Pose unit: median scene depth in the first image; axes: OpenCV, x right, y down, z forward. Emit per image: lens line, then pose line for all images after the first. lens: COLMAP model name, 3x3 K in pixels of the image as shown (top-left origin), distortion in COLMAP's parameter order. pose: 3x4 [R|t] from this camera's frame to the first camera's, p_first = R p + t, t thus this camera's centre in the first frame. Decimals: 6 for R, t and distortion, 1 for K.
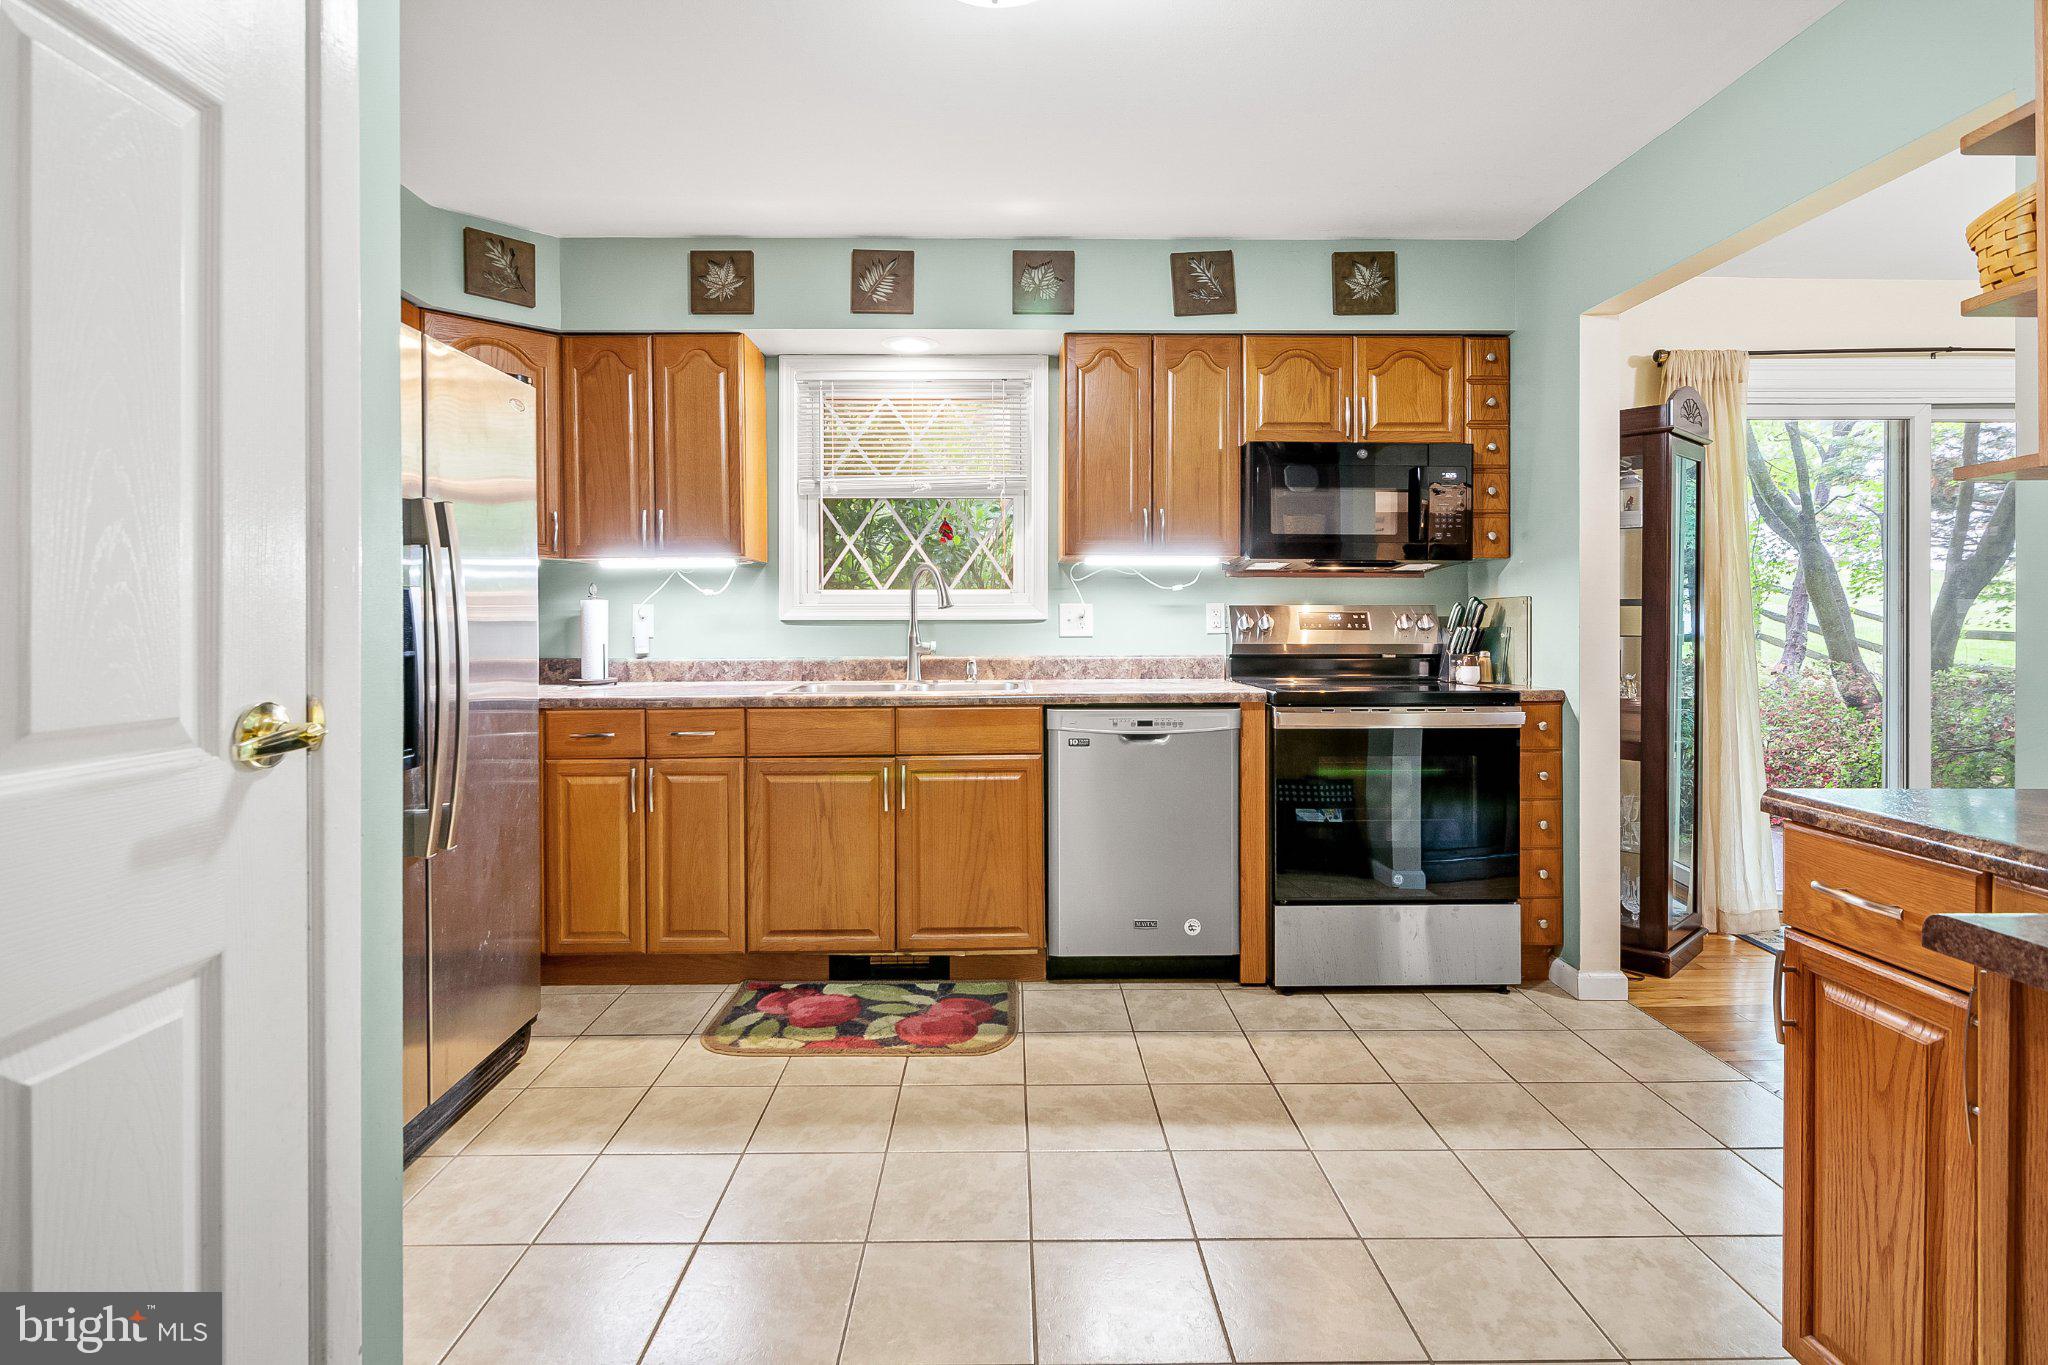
lens RADIAL K [[1009.4, 0, 1005.8], [0, 1009.4, 625.4], [0, 0, 1]] dist [0.003735, -0.005715]
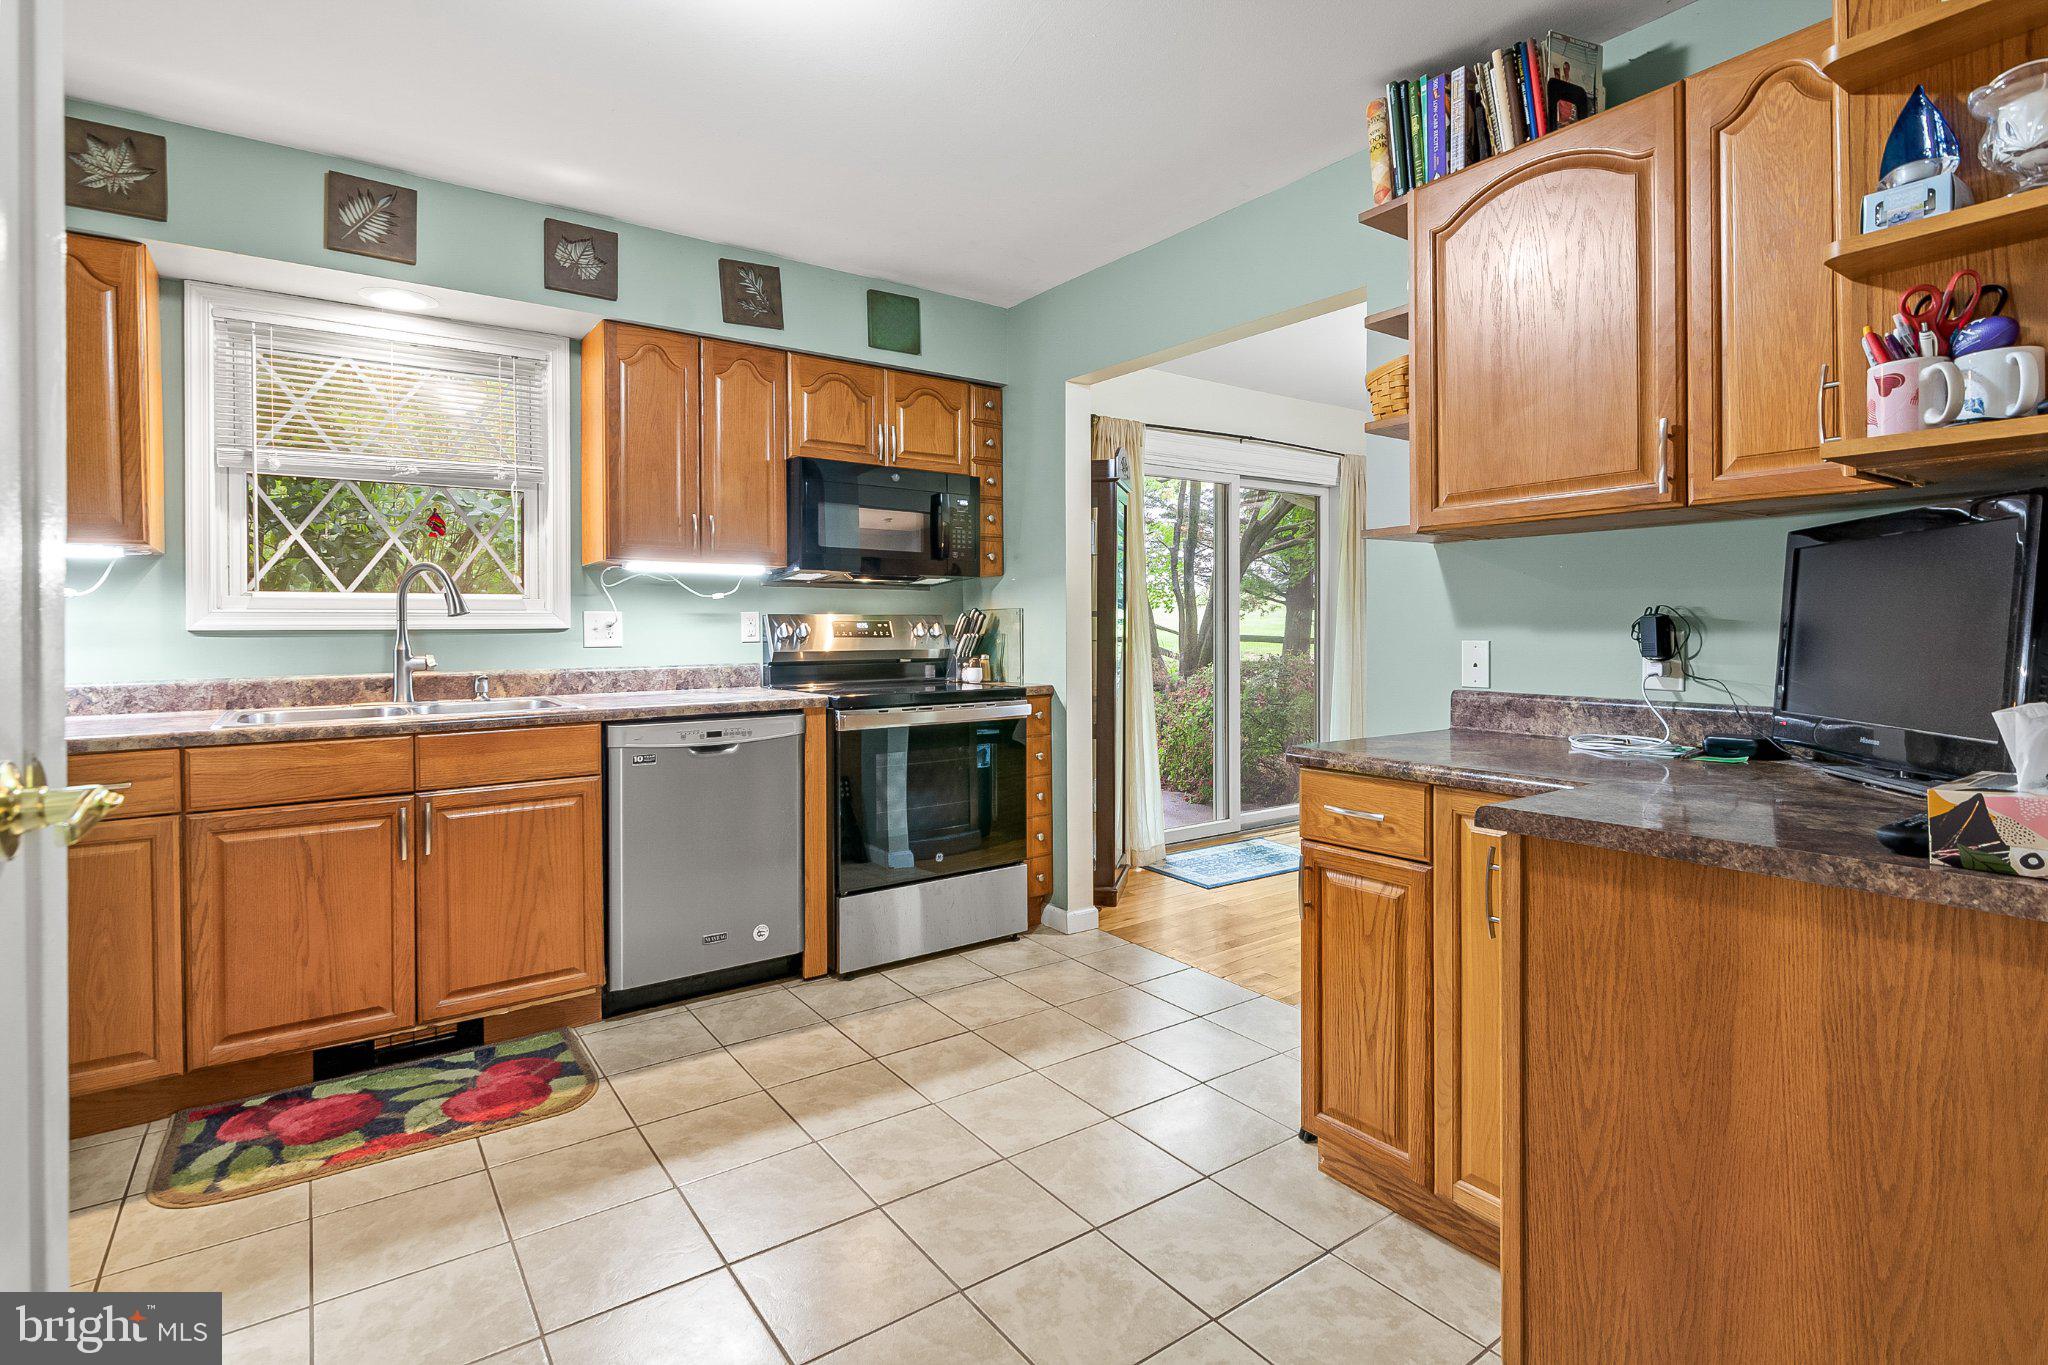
lens RADIAL K [[1009.4, 0, 1038.3], [0, 1009.4, 633.1], [0, 0, 1]] dist [0.003735, -0.005715]
pose [[0.809717, -0.006098, 0.586789, -0.183942], [0.005152, 0.999981, 0.003283, -0.003091], [-0.586798, 0.000365, 0.809733, 0.018445]]
